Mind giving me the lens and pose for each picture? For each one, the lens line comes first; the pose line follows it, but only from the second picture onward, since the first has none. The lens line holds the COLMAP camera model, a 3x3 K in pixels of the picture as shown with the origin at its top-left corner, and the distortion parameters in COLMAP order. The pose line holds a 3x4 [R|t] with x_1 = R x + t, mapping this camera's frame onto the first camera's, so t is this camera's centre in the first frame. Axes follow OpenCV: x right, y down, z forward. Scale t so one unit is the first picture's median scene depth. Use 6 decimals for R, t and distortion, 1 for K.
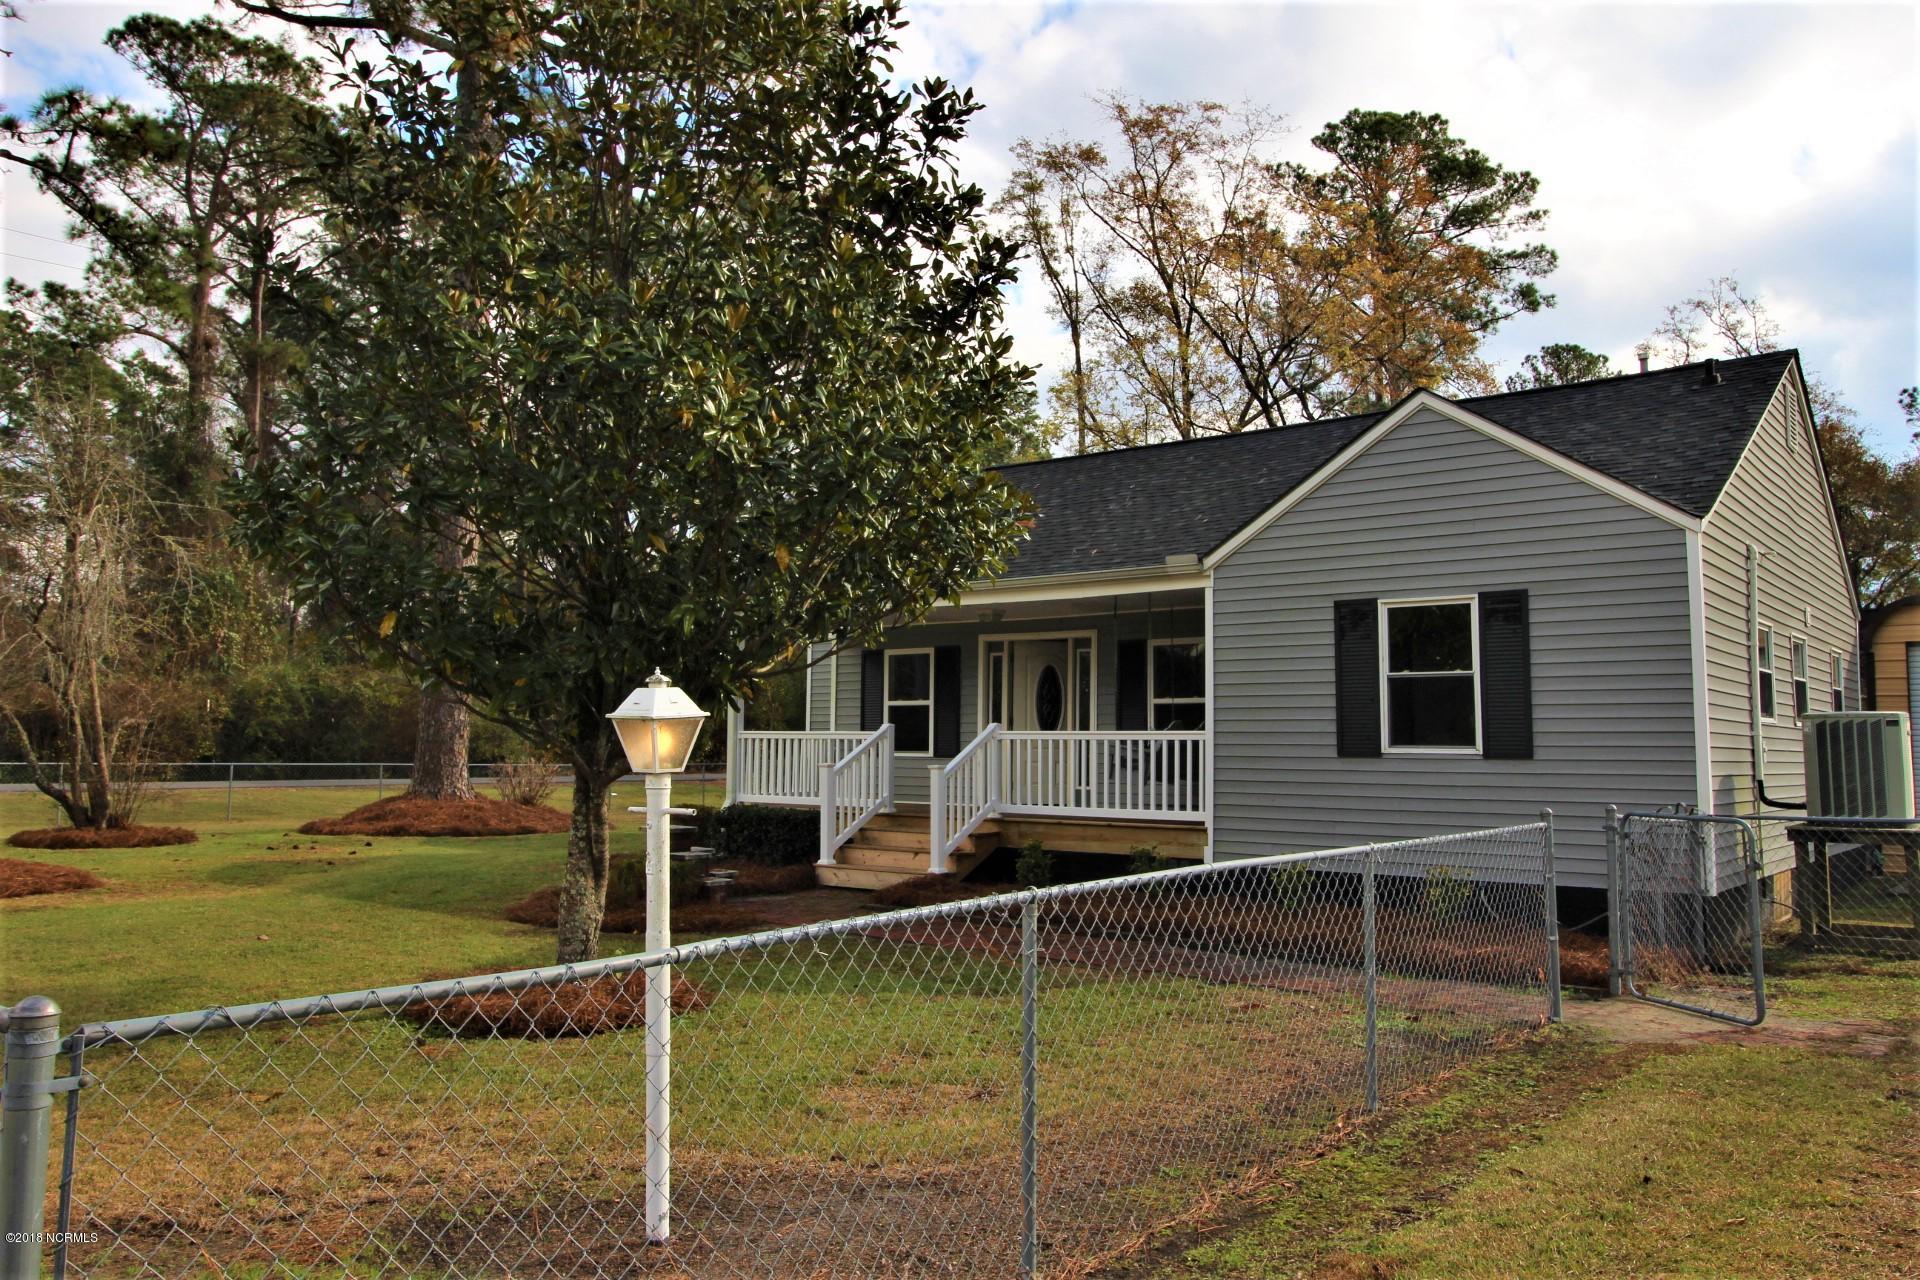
lens RADIAL K [[1440.3, 0, 961.1], [0, 1440.3, 630.6], [0, 0, 1]] dist [0.011343, -0.007447]
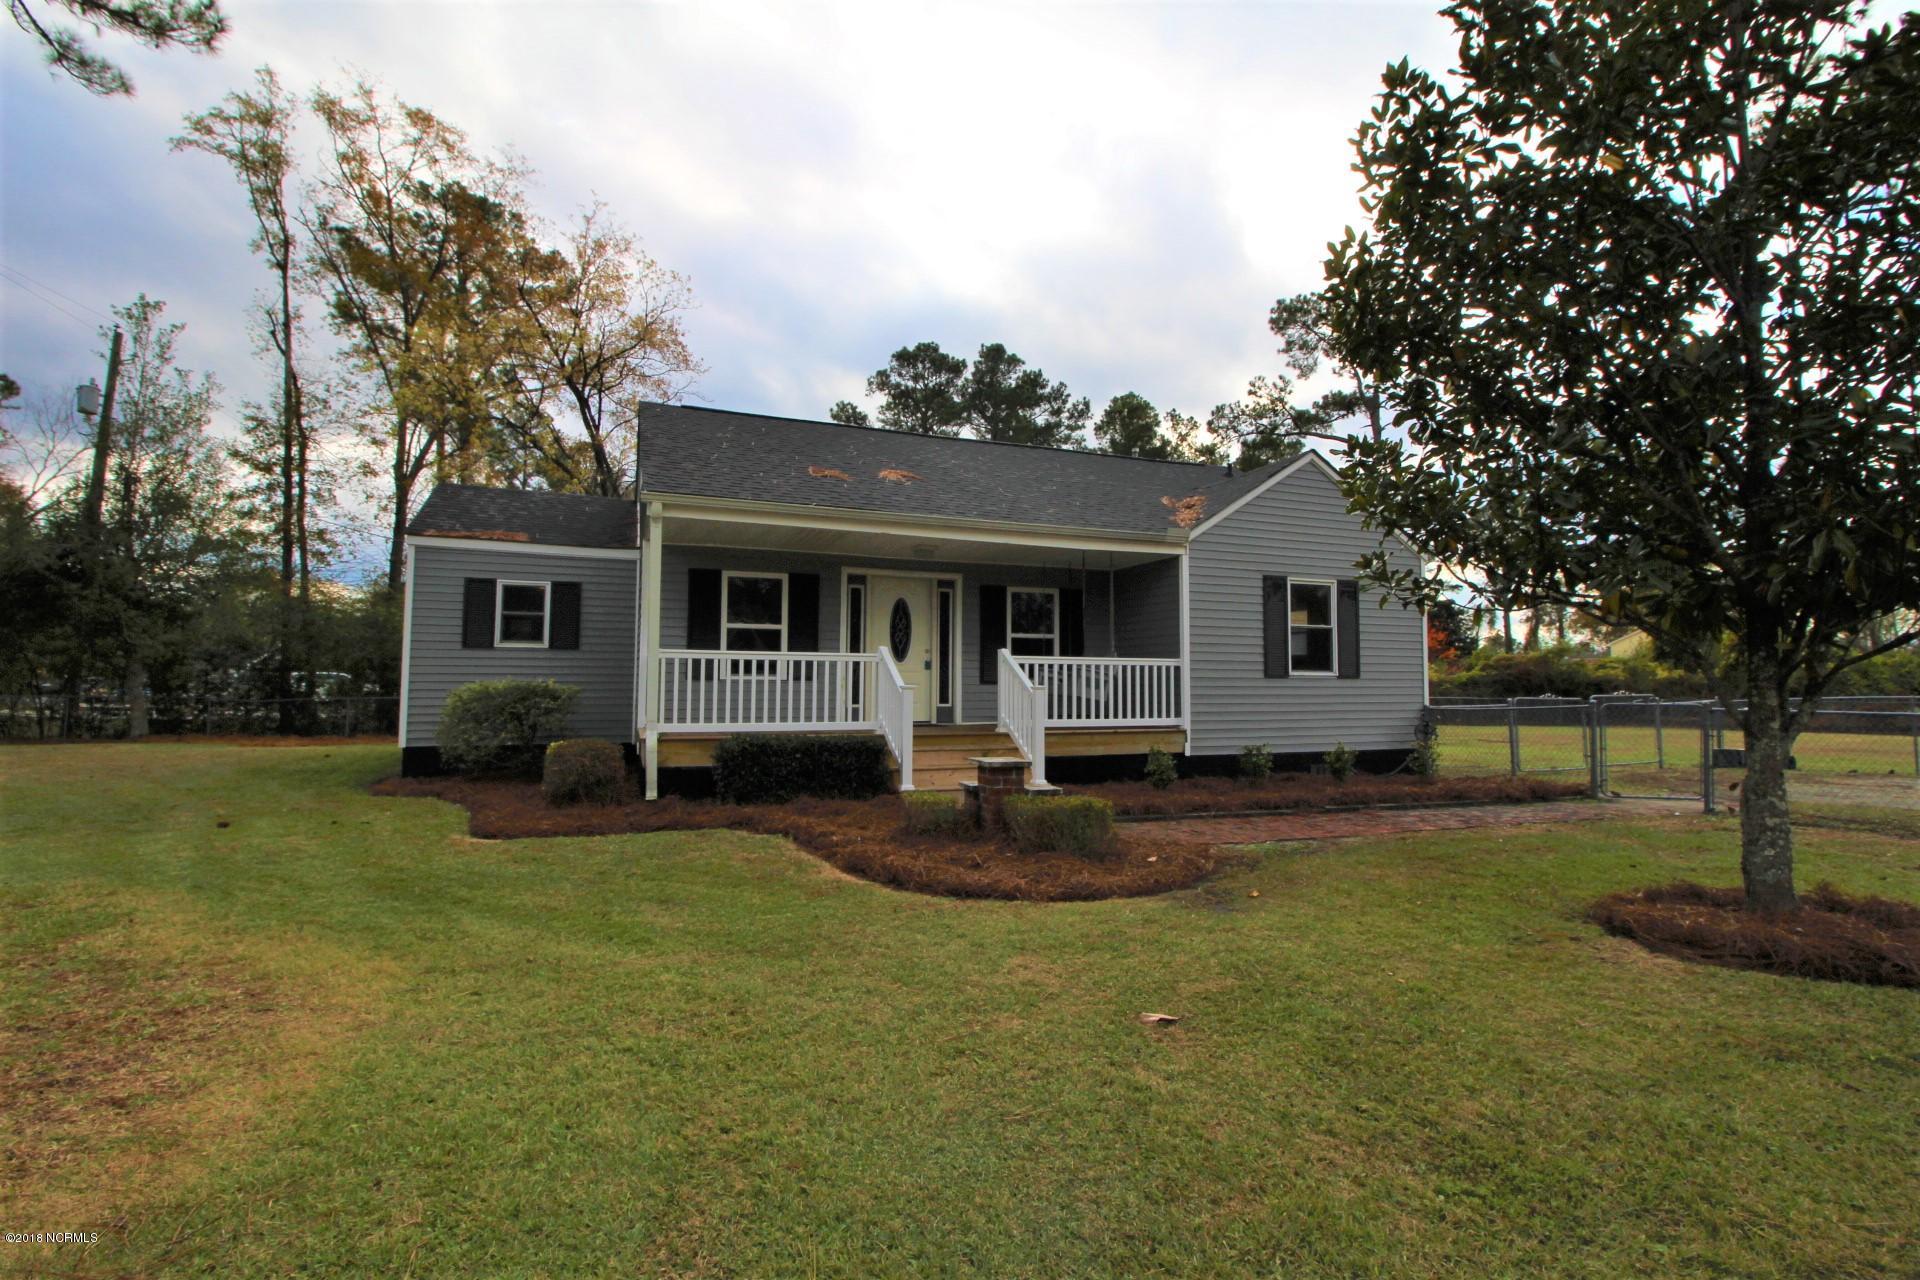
lens RADIAL K [[887.8, 0, 968.2], [0, 887.8, 635.3], [0, 0, 1]] dist [-0.004755, -0.009507]
pose [[0.500859, 0.041652, 0.864526, -0.560513], [-0.071410, 0.997425, -0.006683, 0.056788], [-0.862578, -0.058389, 0.502543, 0.636360]]
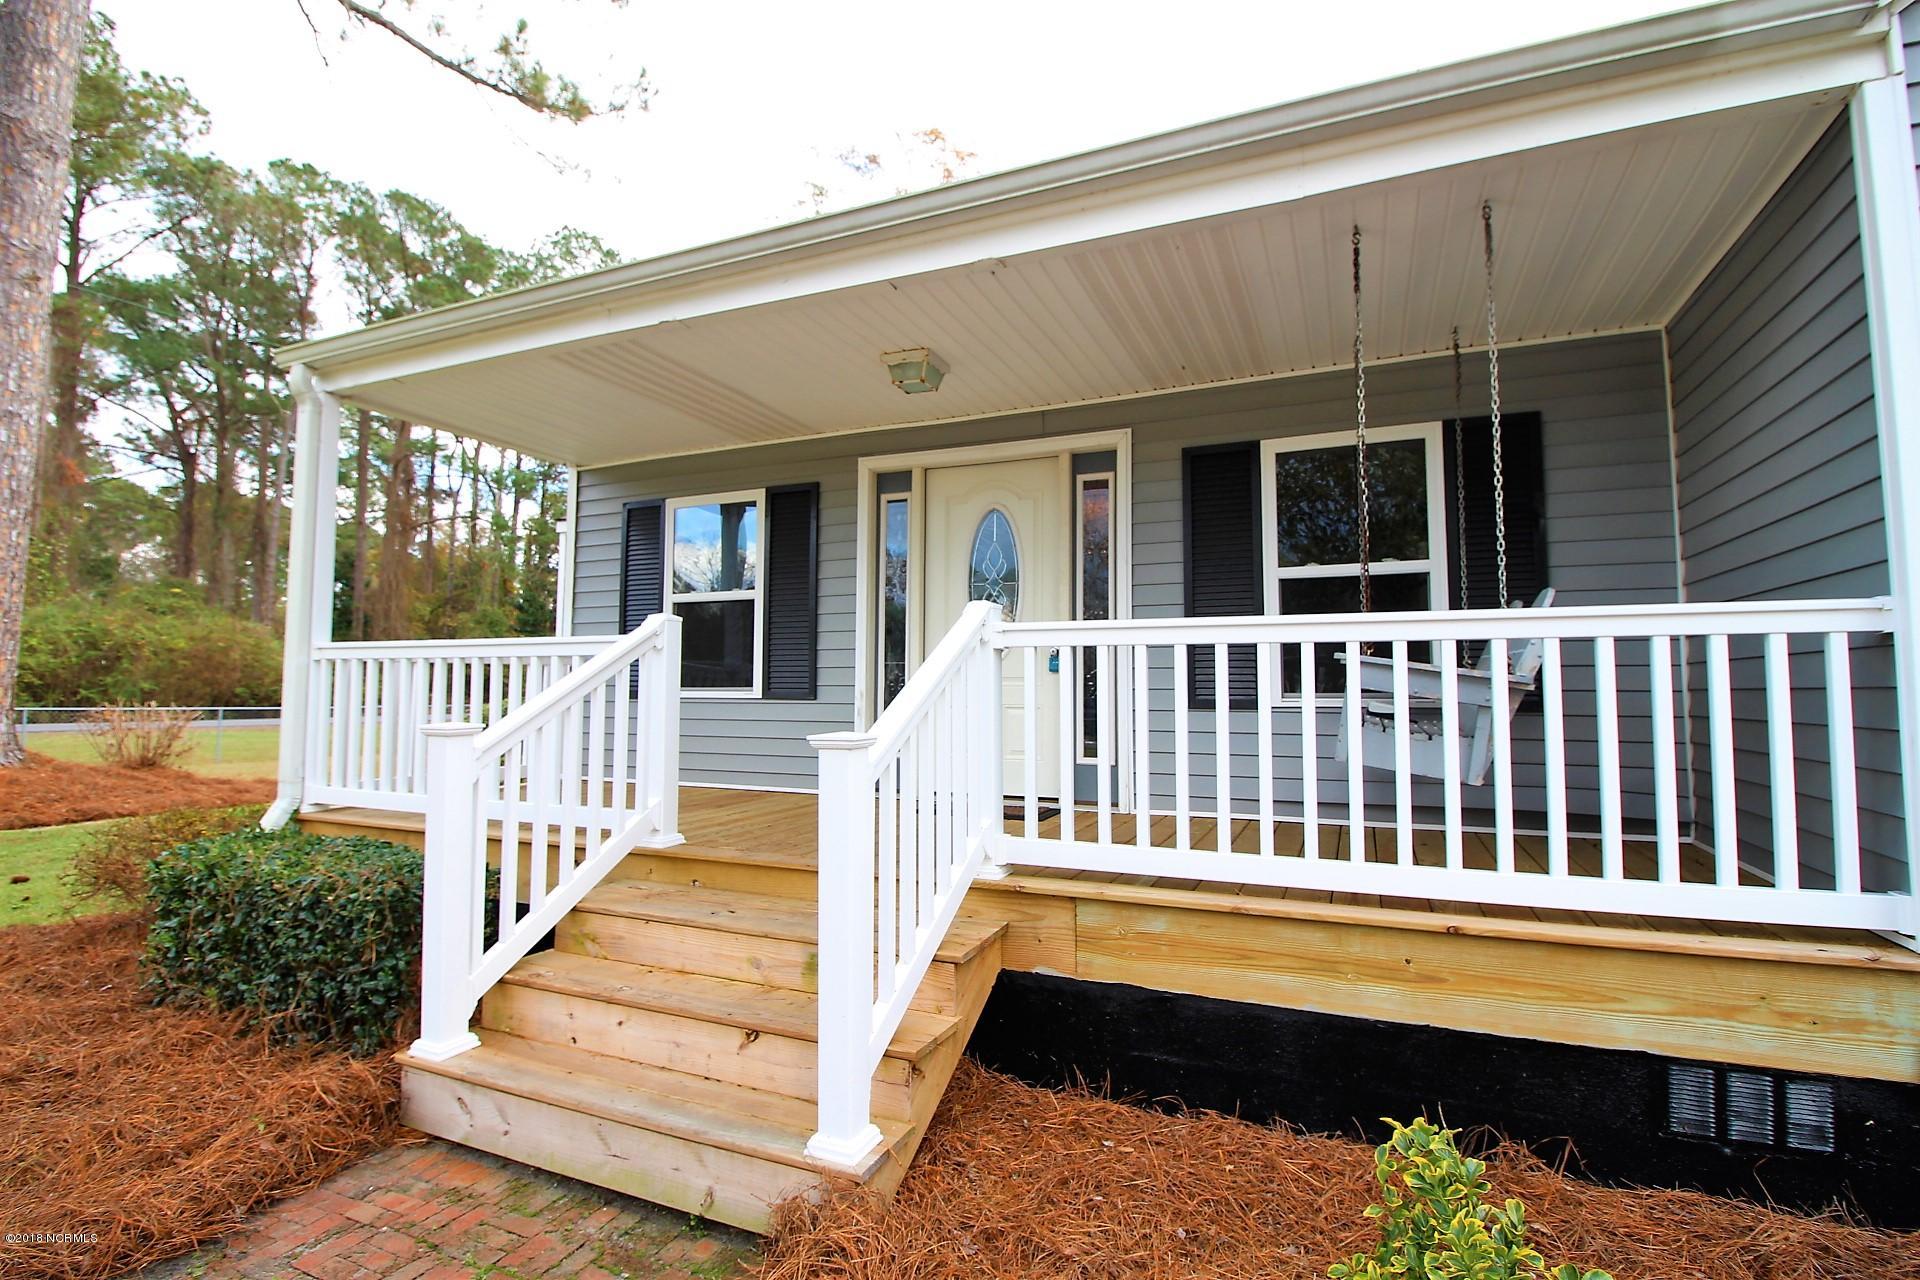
lens RADIAL K [[887.8, 0, 968.6], [0, 887.8, 633.6], [0, 0, 1]] dist [-0.004755, -0.009507]
pose [[0.966529, 0.009731, 0.256371, -0.032783], [-0.014746, 0.999736, 0.017647, 0.064433], [-0.256132, -0.020837, 0.966417, 0.750507]]
